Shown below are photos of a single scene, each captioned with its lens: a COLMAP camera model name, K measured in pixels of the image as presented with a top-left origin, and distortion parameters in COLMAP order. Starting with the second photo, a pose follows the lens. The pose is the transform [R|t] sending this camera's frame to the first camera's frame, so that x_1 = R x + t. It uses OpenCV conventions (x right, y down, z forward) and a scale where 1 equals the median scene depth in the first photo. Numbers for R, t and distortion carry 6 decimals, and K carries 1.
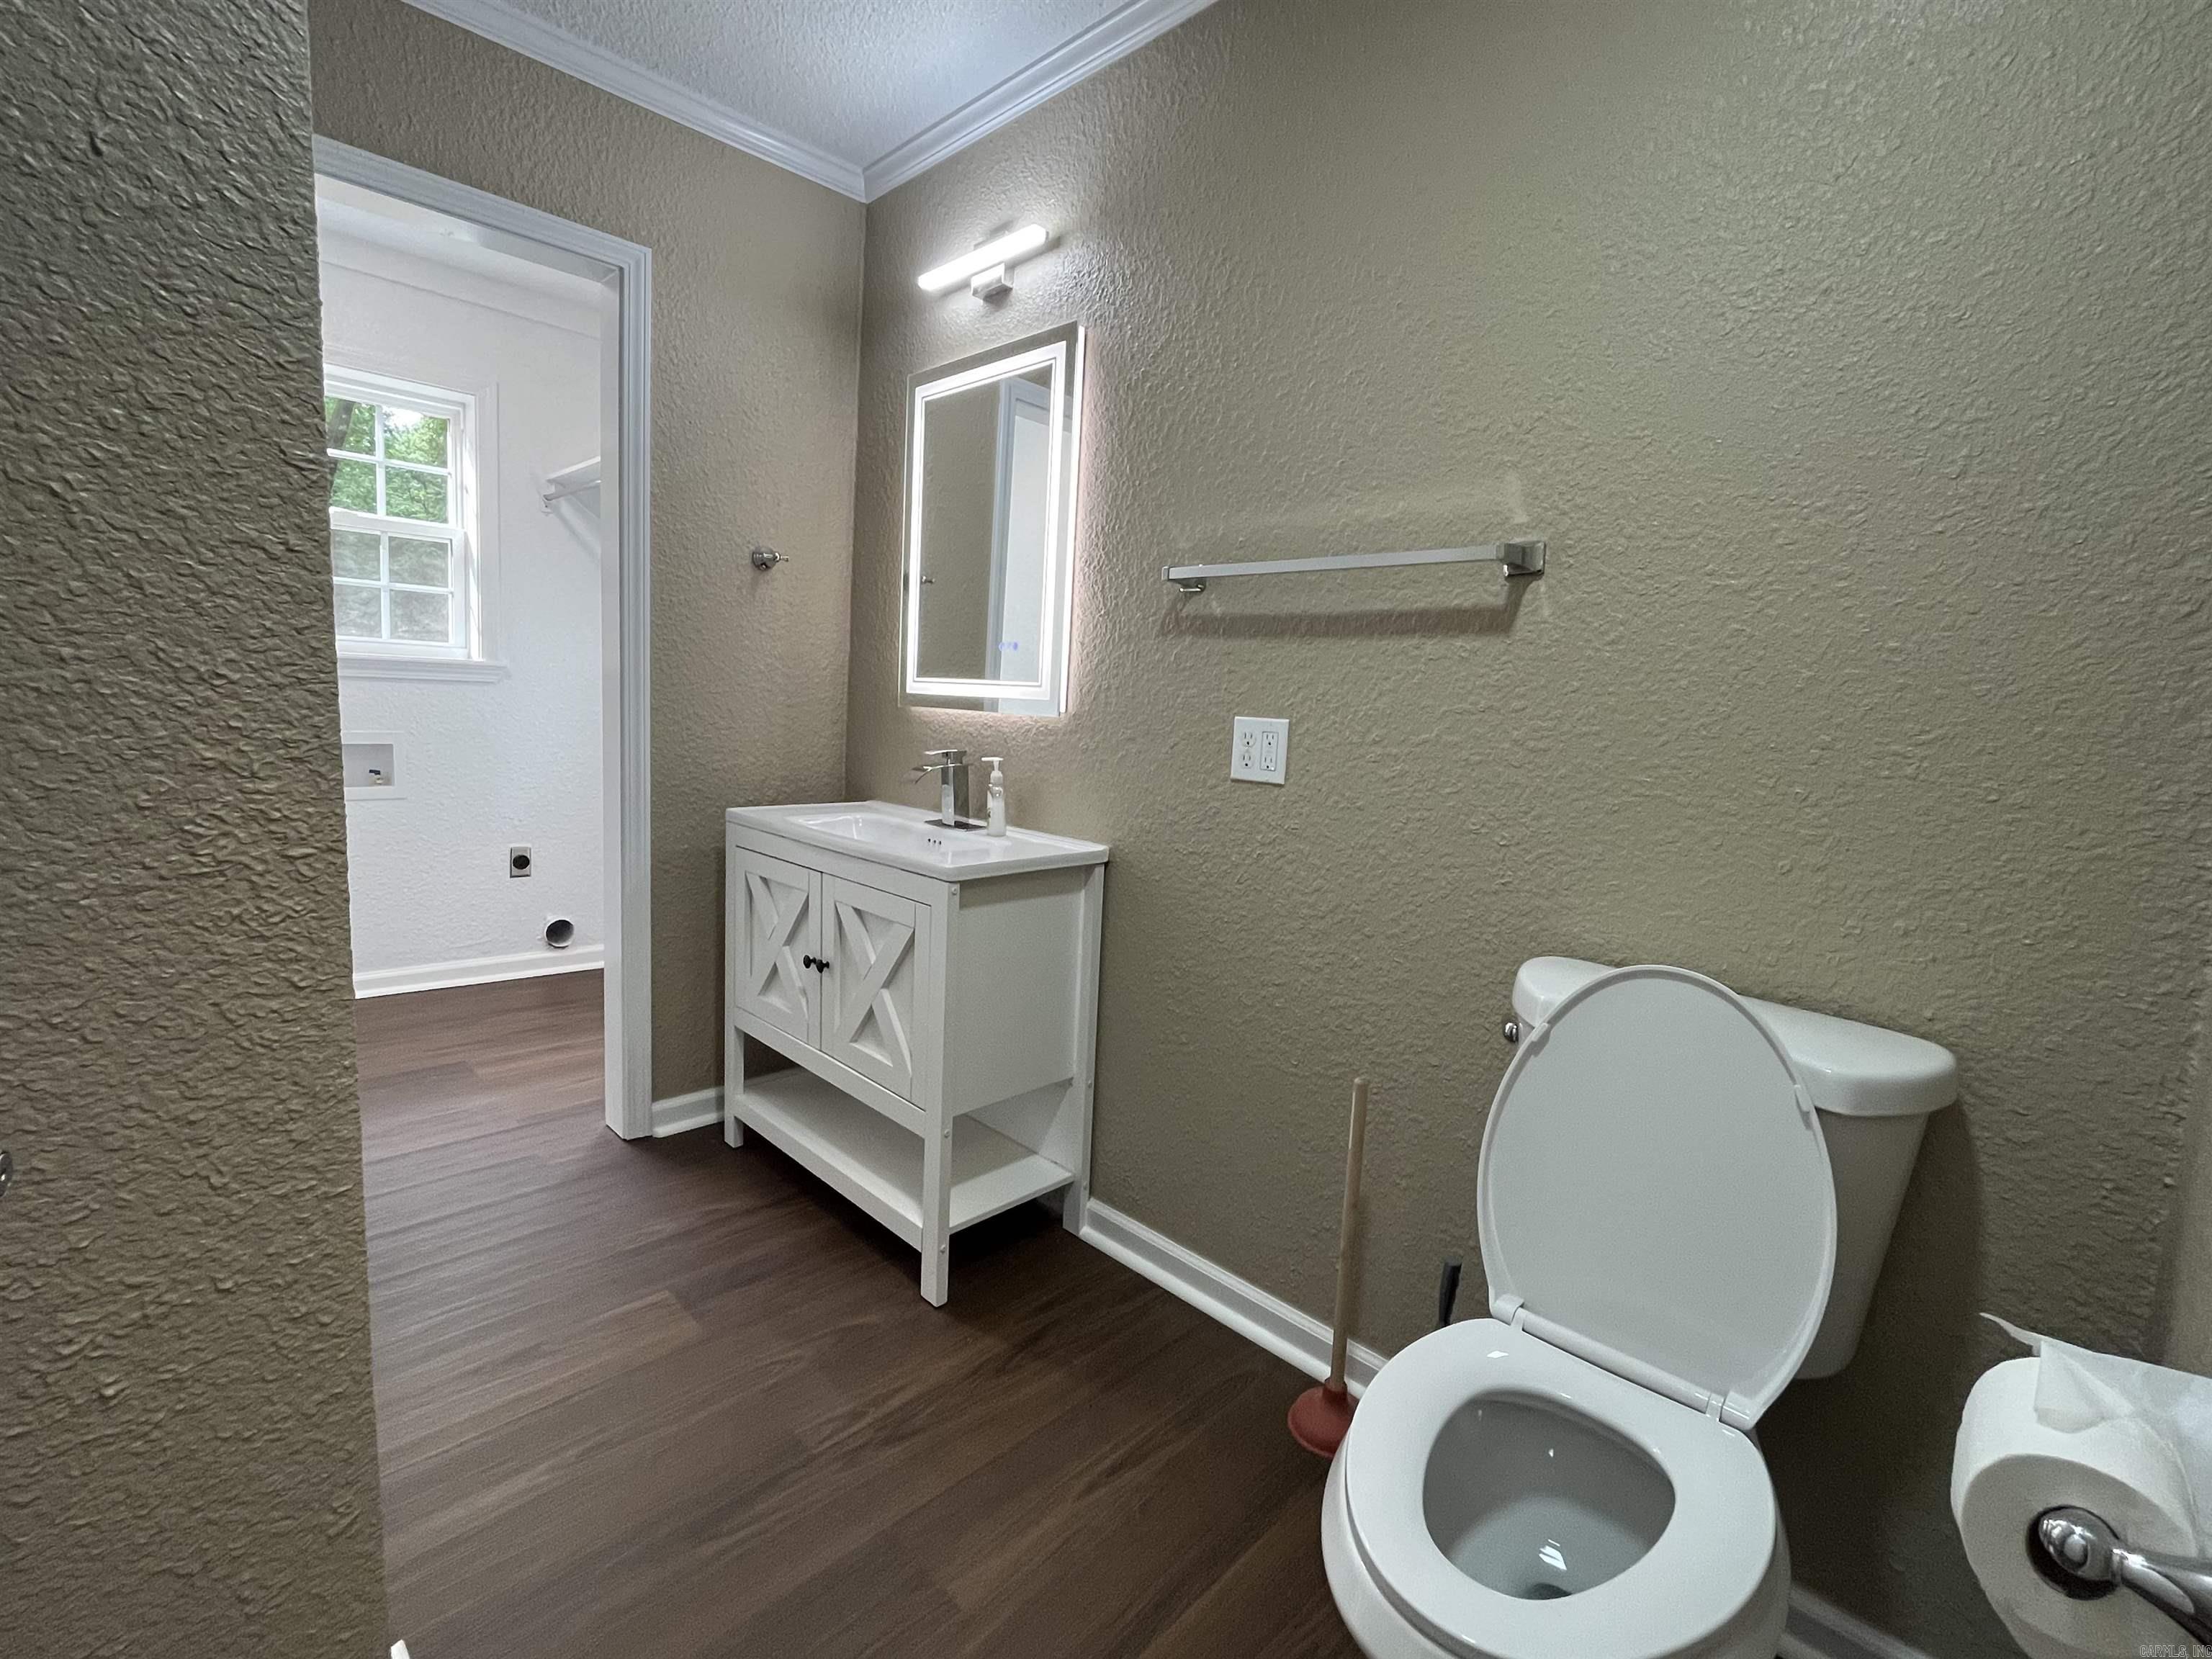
lens RADIAL K [[978.5, 0, 1099.3], [0, 978.5, 821.1], [0, 0, 1]] dist [0.001604, 0.000179]
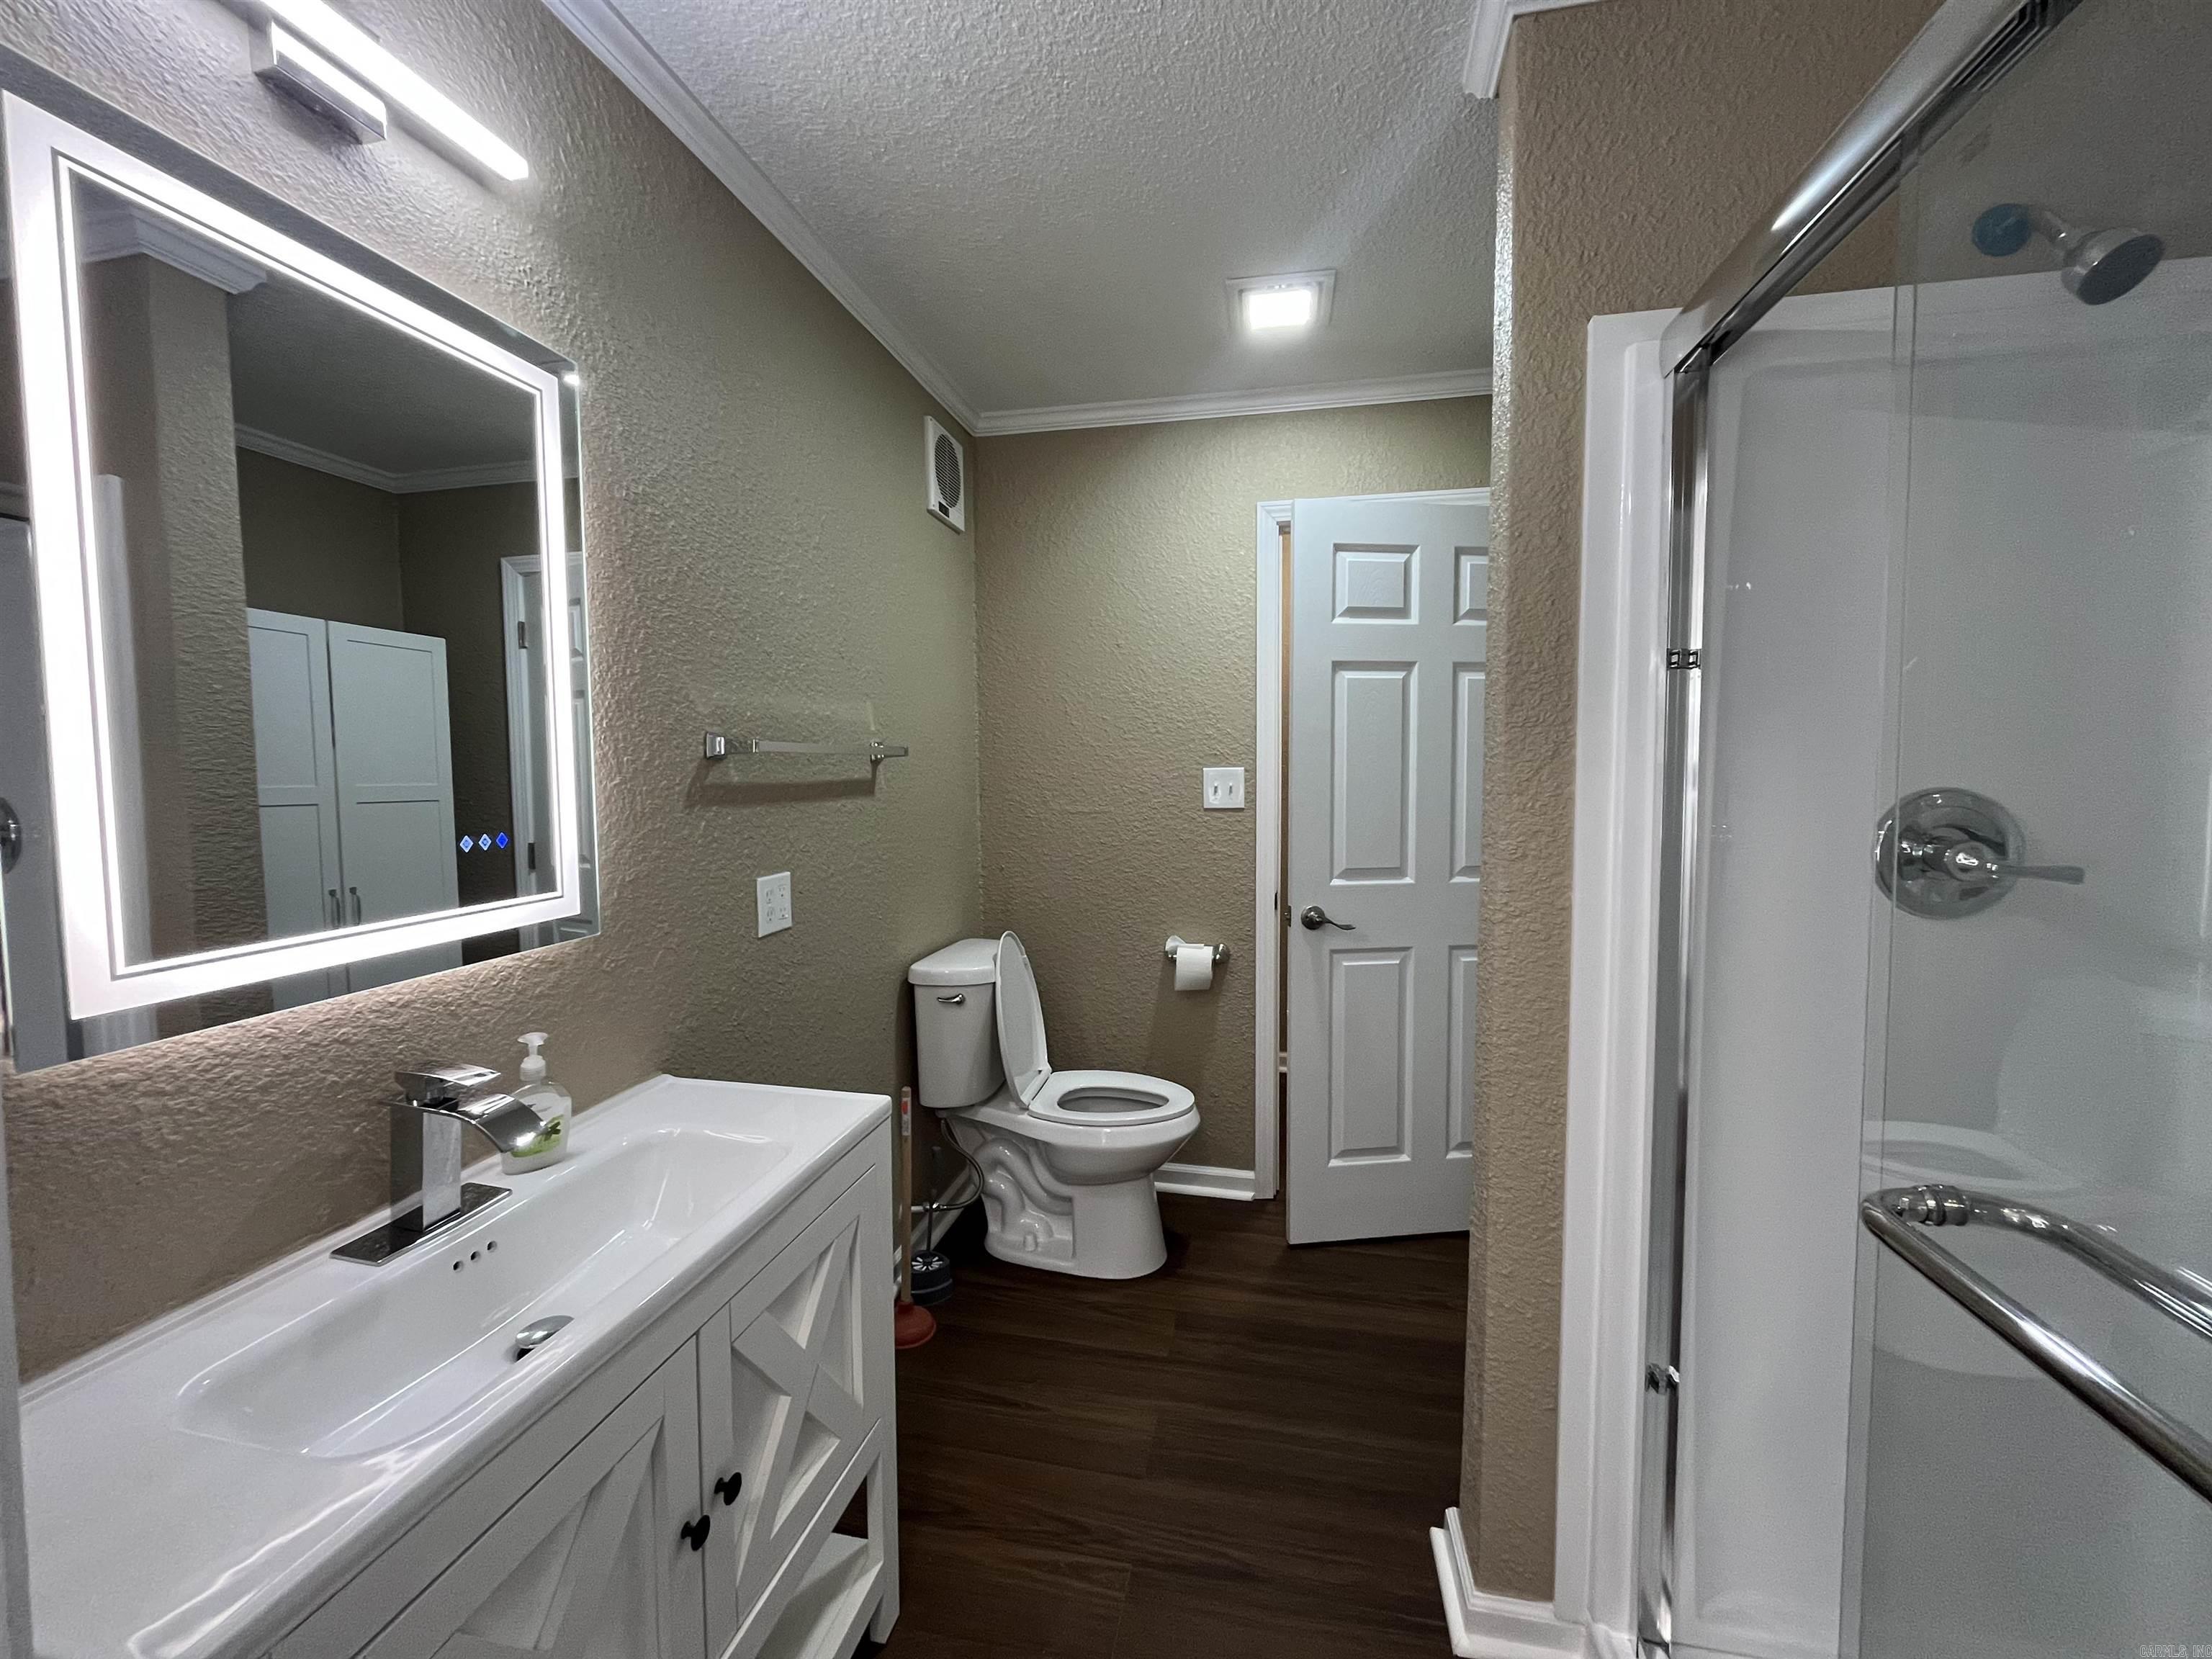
lens RADIAL K [[893.8, 0, 1105.8], [0, 893.8, 820.1], [0, 0, 1]] dist [0.002802, -0.001466]
pose [[-0.546998, -0.100423, 0.831089, -0.853189], [0.080116, 0.981942, 0.171381, -0.301345], [-0.833291, 0.160328, -0.529075, 1.176384]]
